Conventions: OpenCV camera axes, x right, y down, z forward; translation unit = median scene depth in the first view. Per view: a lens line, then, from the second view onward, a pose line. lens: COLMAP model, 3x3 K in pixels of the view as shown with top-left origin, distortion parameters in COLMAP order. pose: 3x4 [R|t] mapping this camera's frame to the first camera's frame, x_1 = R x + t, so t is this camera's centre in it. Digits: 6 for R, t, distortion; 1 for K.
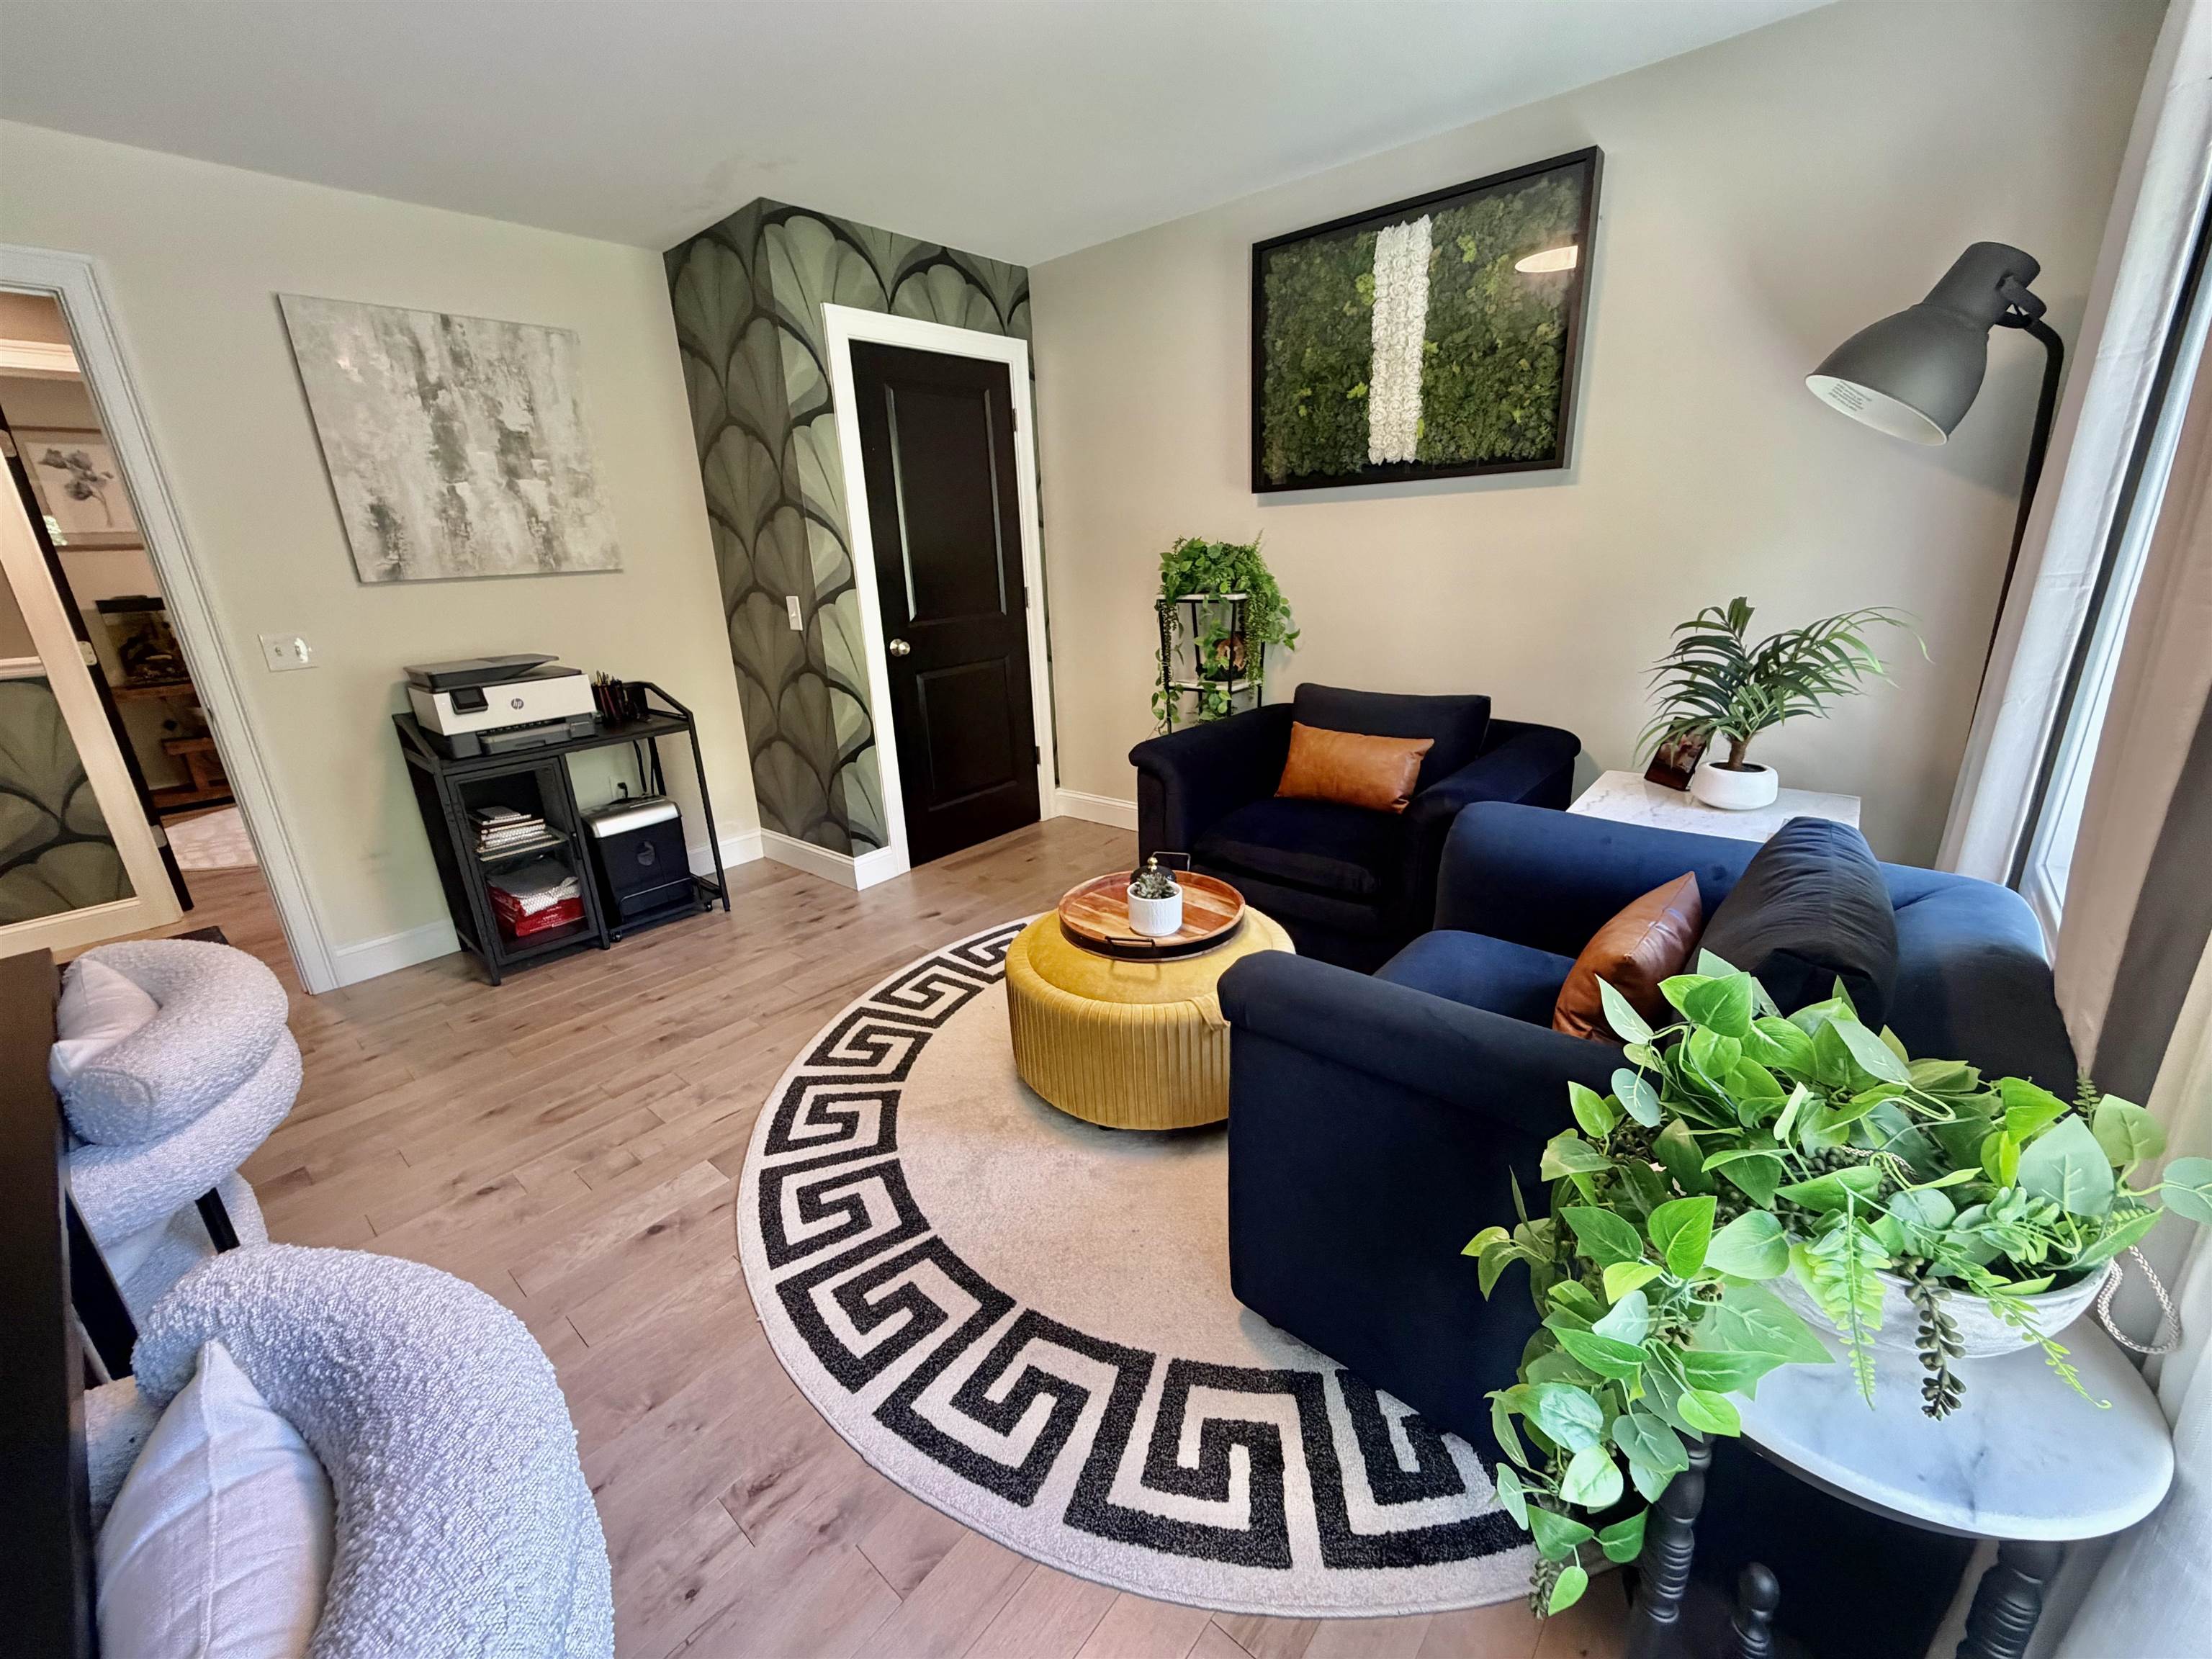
lens RADIAL K [[881.3, 0, 1100.3], [0, 881.3, 828.0], [0, 0, 1]] dist [-0.000772, 0.000241]
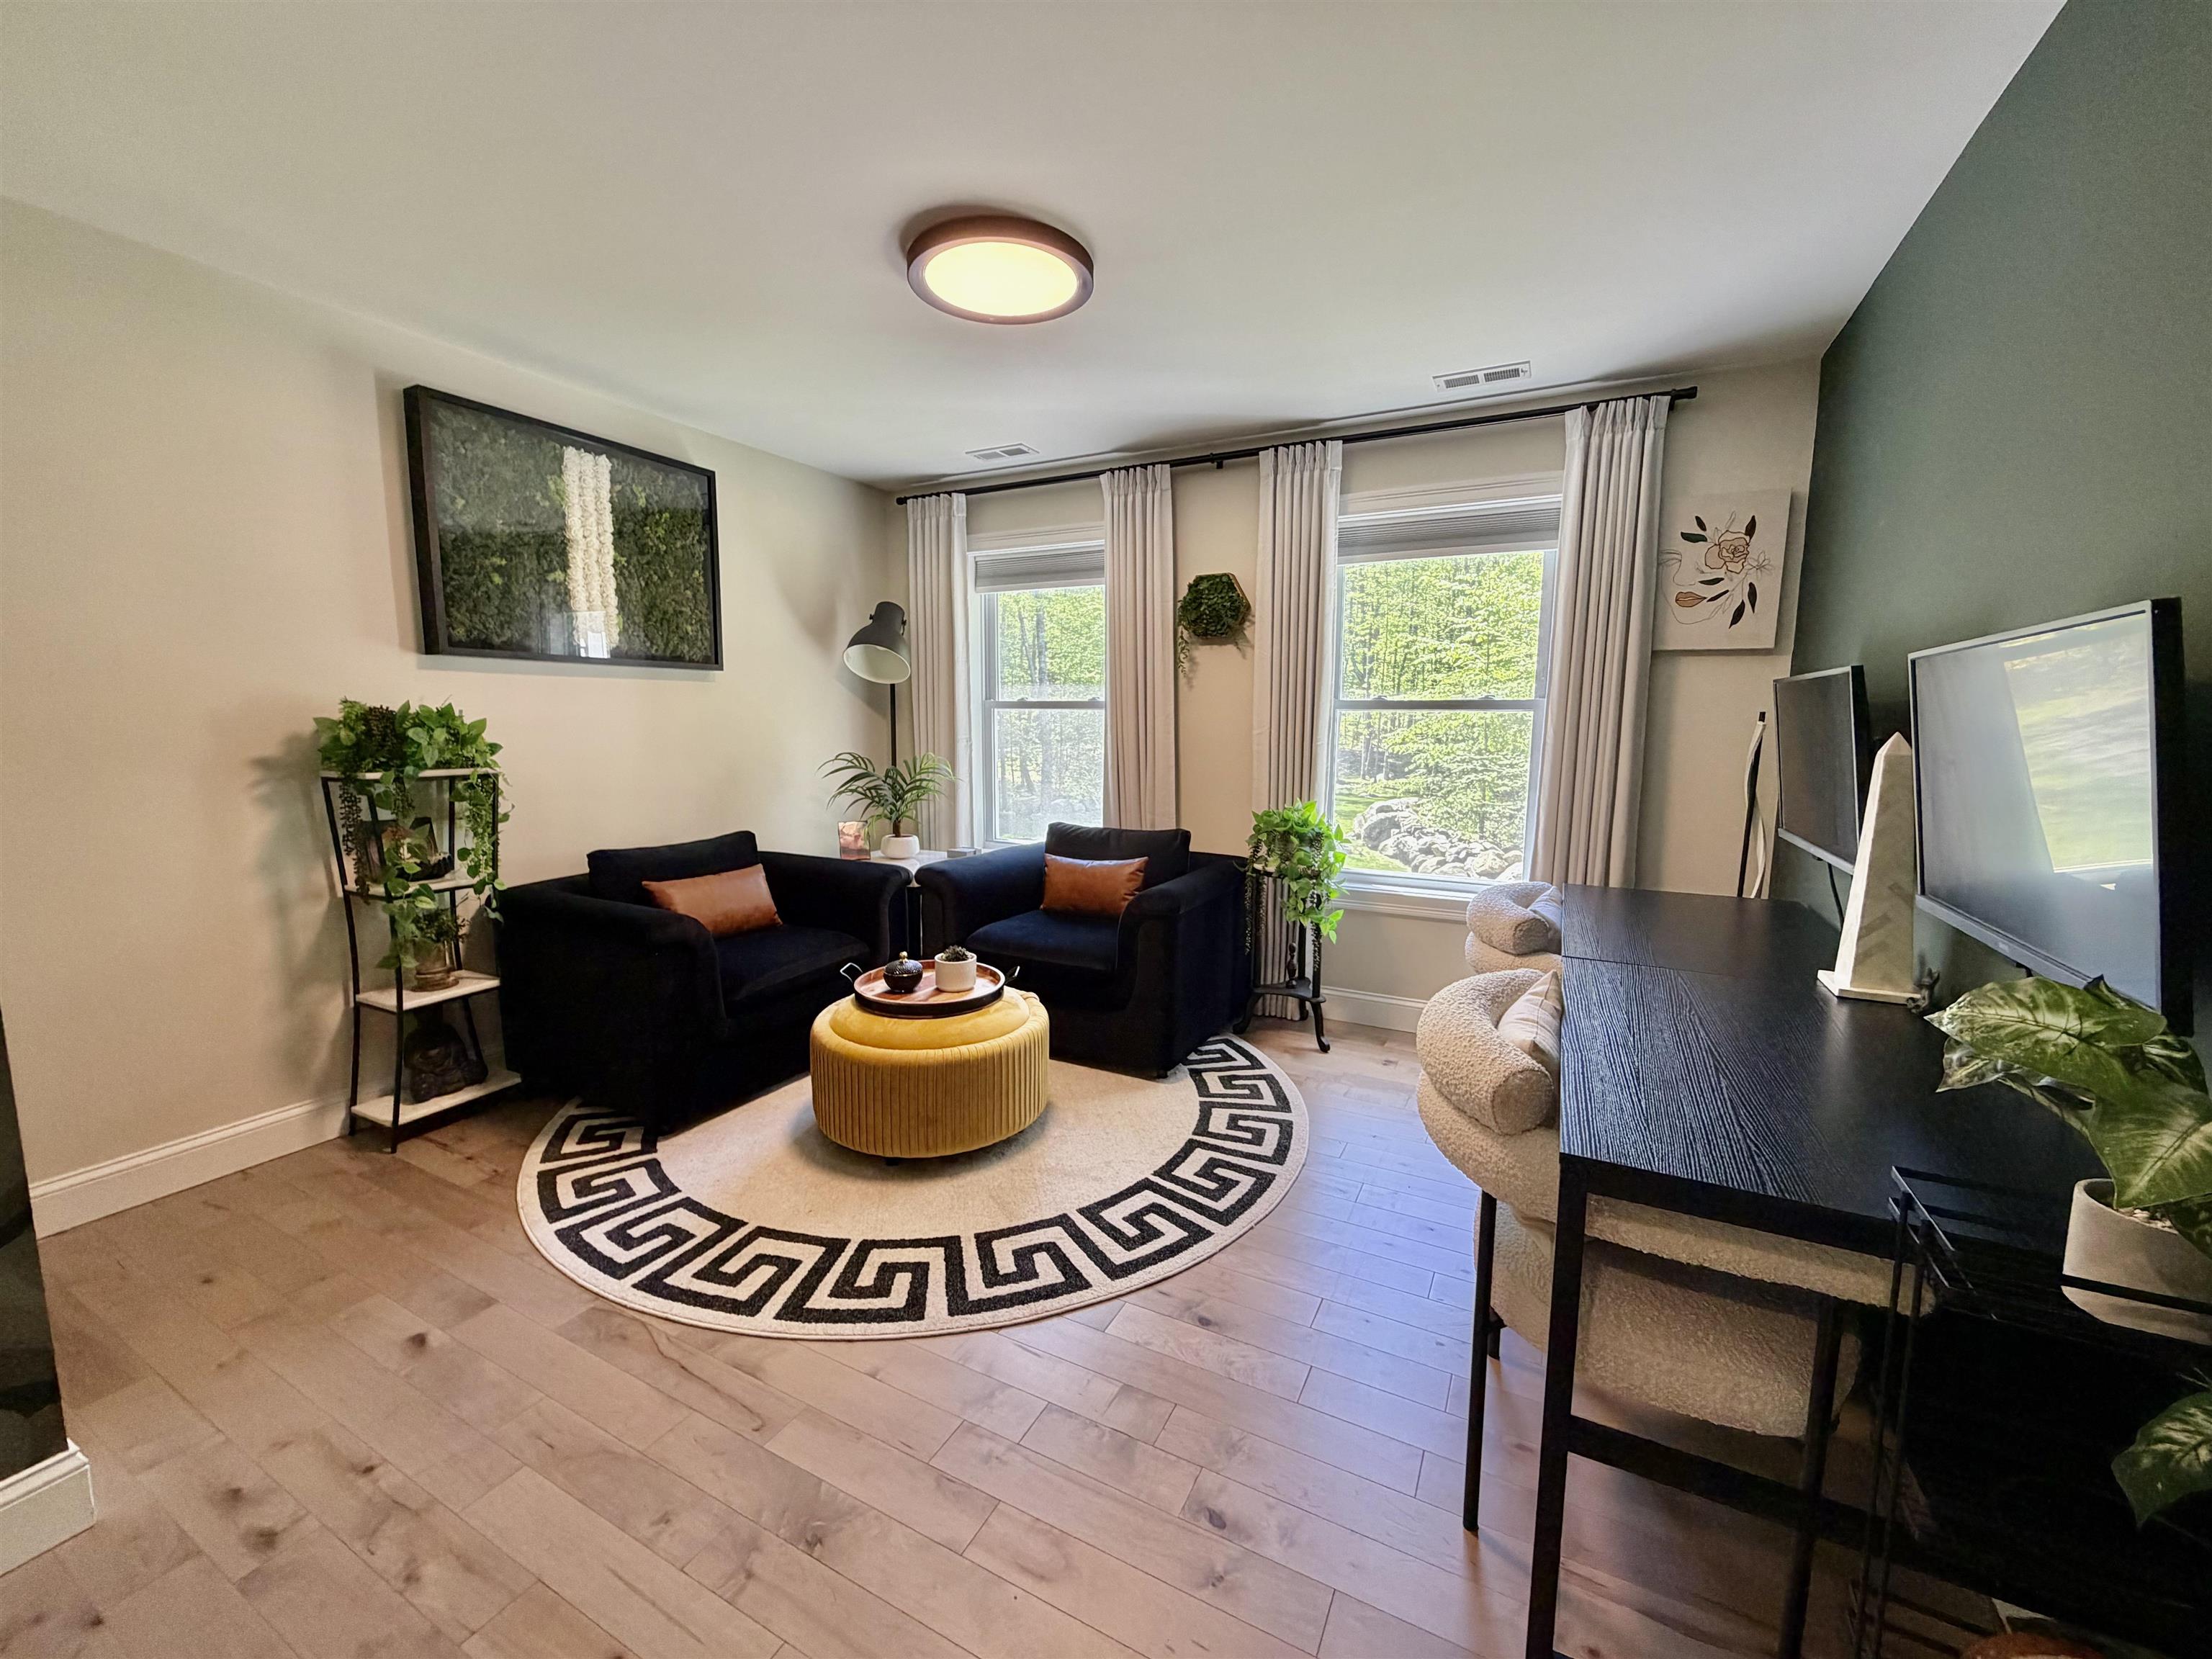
lens RADIAL K [[881.3, 0, 1100.3], [0, 881.3, 828.0], [0, 0, 1]] dist [-0.000772, 0.000241]
pose [[-0.221842, -0.079148, 0.971865, -1.097973], [0.304392, 0.941270, 0.146138, -0.209753], [-0.926354, 0.328248, -0.184721, 0.853979]]
